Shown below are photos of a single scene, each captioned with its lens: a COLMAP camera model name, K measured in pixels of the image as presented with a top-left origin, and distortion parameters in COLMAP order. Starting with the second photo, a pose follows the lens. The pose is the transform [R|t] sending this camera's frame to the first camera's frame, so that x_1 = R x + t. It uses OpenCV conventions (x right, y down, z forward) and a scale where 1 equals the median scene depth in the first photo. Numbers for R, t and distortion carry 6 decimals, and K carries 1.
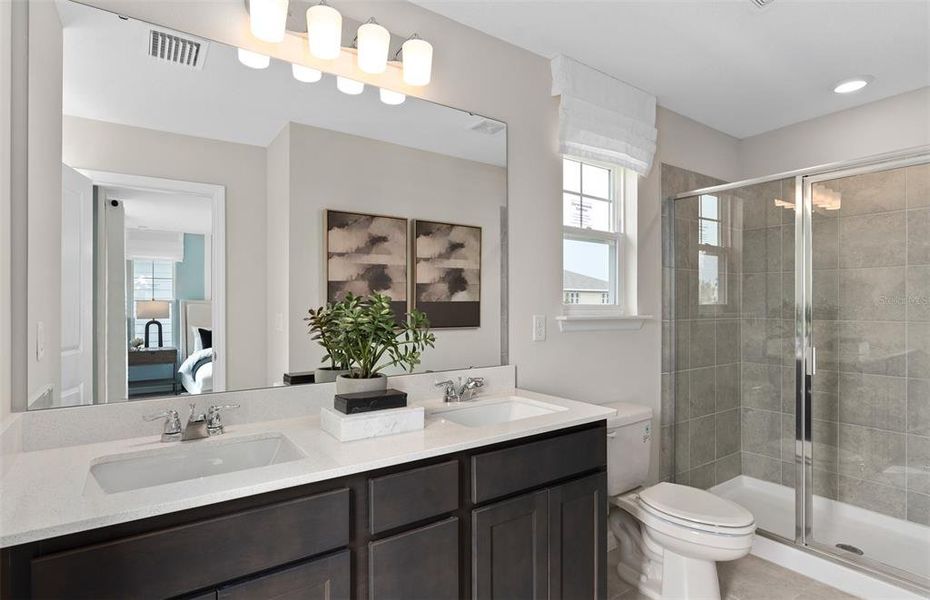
lens RADIAL K [[475.2, 0, 458.7], [0, 475.2, 305.6], [0, 0, 1]] dist [-0.003641, -0.000574]
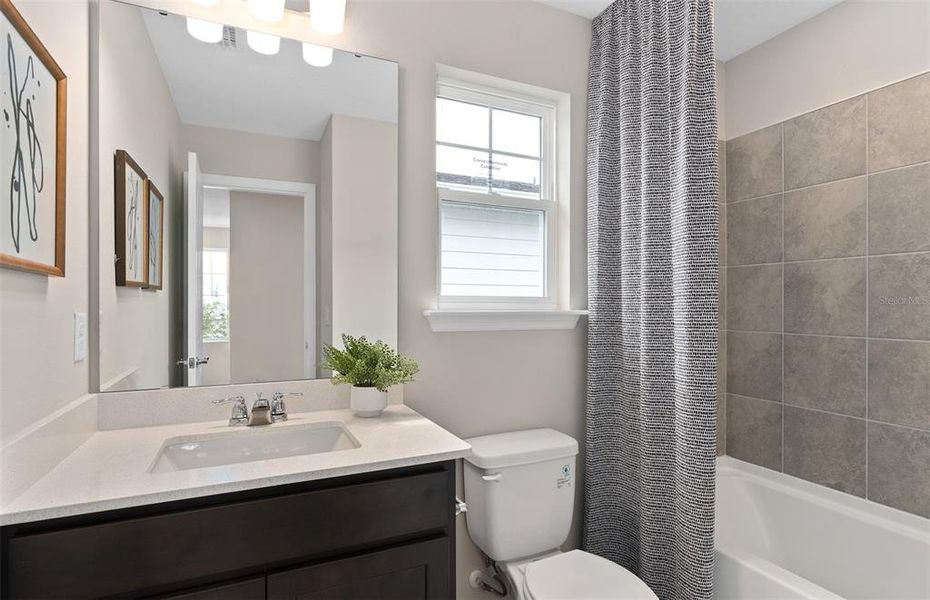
lens RADIAL K [[483.6, 0, 465.0], [0, 483.6, 300.0], [0, 0, 1]] dist [-0.005708, -0.001728]
pose [[0.986440, 0.003839, -0.164079, 0.227144], [-0.002428, 0.999958, 0.008803, -0.002338], [0.164106, -0.008285, 0.986408, 0.156206]]
